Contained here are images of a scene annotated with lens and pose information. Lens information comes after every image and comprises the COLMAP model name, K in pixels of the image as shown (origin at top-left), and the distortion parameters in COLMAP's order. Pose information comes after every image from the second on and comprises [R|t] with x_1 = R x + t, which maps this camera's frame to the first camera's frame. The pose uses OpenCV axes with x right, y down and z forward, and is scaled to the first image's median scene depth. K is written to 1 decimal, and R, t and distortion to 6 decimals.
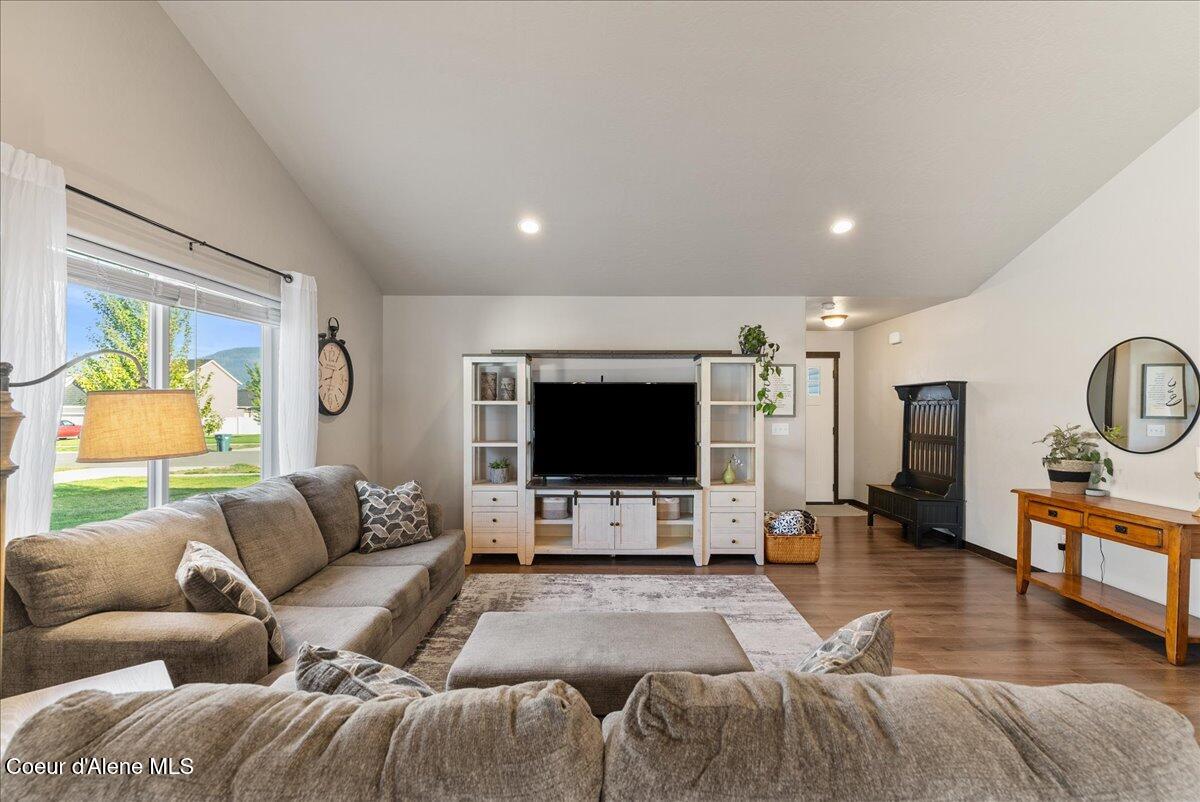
lens RADIAL K [[543.3, 0, 606.4], [0, 543.3, 408.5], [0, 0, 1]] dist [-0.011908, 0.004866]
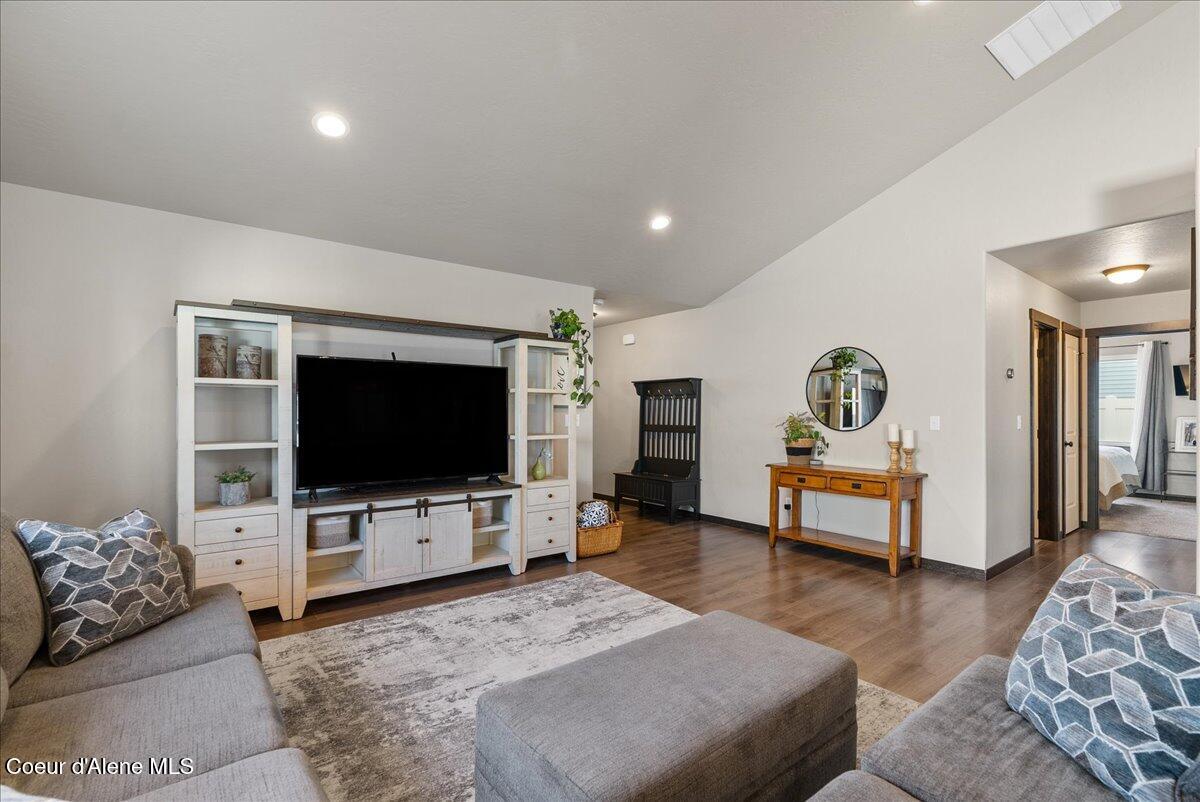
lens RADIAL K [[543.3, 0, 608.0], [0, 543.3, 411.7], [0, 0, 1]] dist [-0.011908, 0.004866]
pose [[0.784206, 0.000817, 0.620499, -0.260897], [-0.000921, 1.000000, -0.000152, 0.025570], [-0.620499, -0.000453, 0.784207, 0.217047]]
